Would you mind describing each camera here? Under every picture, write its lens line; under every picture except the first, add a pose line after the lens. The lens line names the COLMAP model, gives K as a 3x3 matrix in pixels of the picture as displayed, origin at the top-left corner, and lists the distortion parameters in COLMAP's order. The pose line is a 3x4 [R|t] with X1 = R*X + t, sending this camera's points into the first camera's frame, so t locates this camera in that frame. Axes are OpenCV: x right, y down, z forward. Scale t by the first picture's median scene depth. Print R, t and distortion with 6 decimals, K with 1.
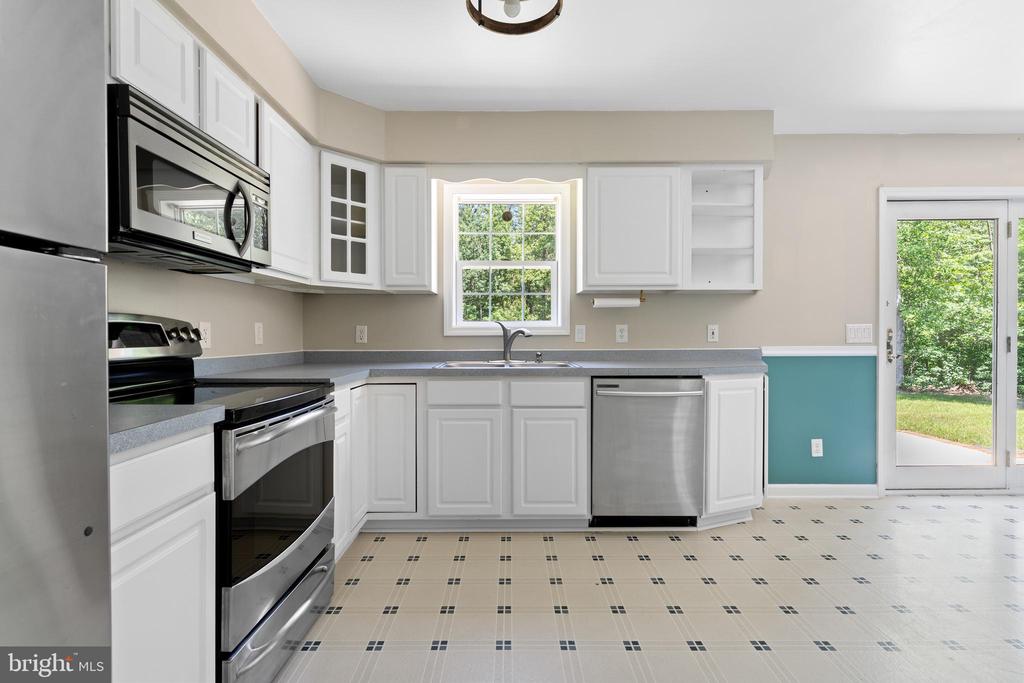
lens RADIAL K [[492.1, 0, 508.2], [0, 492.1, 338.1], [0, 0, 1]] dist [-0.002722, 0.000923]
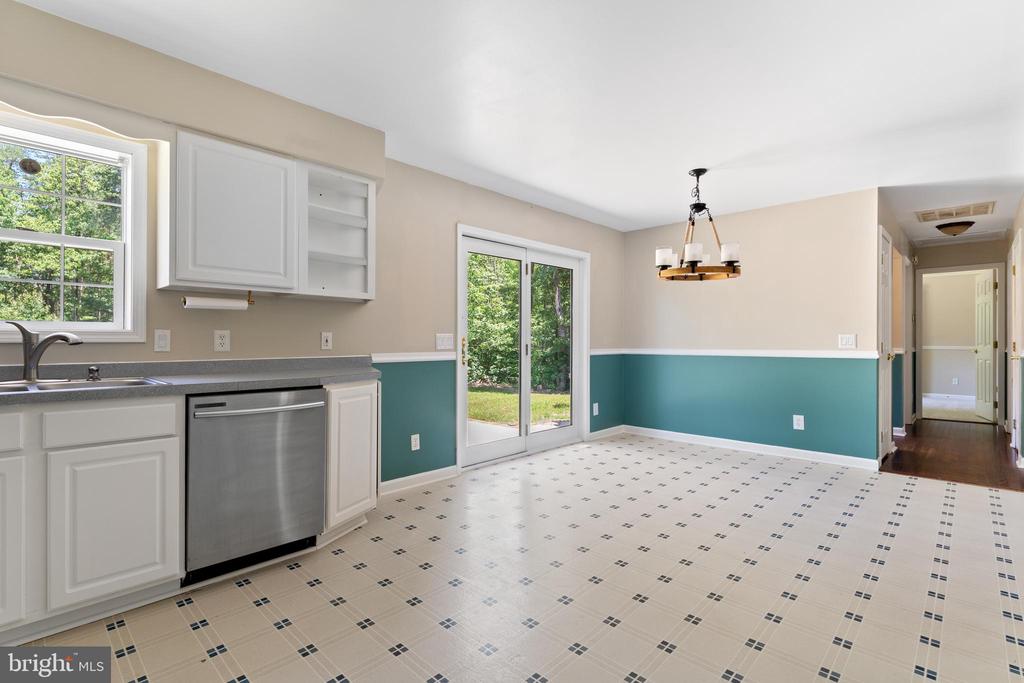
lens RADIAL K [[479.5, 0, 508.6], [0, 479.5, 341.7], [0, 0, 1]] dist [0.001664, -0.002006]
pose [[0.690559, 0.003586, 0.723267, -0.027562], [0.002909, 0.999966, -0.007734, 0.000040], [-0.723270, 0.007445, 0.690525, 0.089253]]
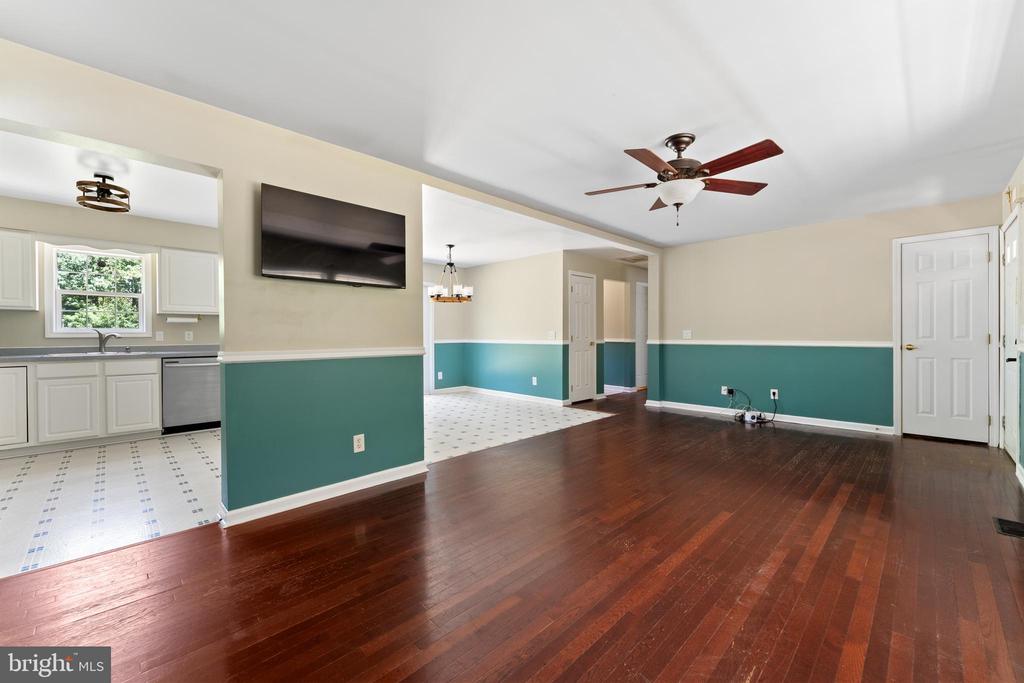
lens RADIAL K [[411.3, 0, 508.0], [0, 411.3, 338.5], [0, 0, 1]] dist [-0.004537, 0.001402]
pose [[0.713529, -0.005949, 0.700601, 0.006227], [0.004614, 0.999982, 0.003792, -0.000517], [-0.700611, 0.000527, 0.713544, -1.078201]]
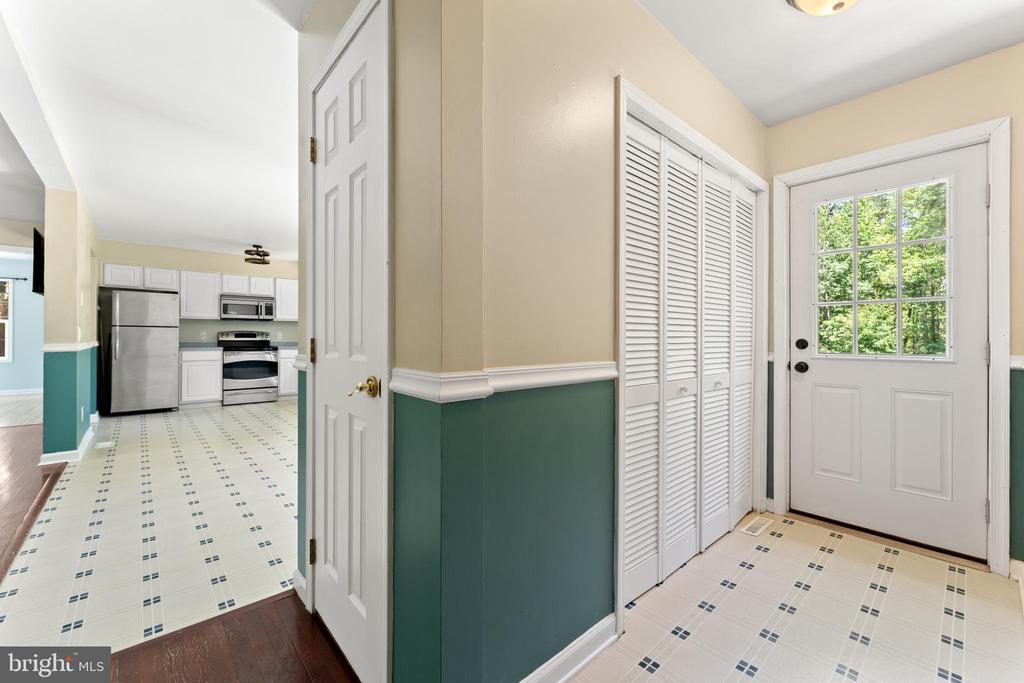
lens RADIAL K [[411.3, 0, 509.5], [0, 411.3, 338.4], [0, 0, 1]] dist [-0.004537, 0.001402]
pose [[0.670735, 0.010818, -0.741618, 2.415097], [-0.013688, 0.999904, 0.002206, -0.012378], [0.741570, 0.008671, 0.670819, 0.108355]]
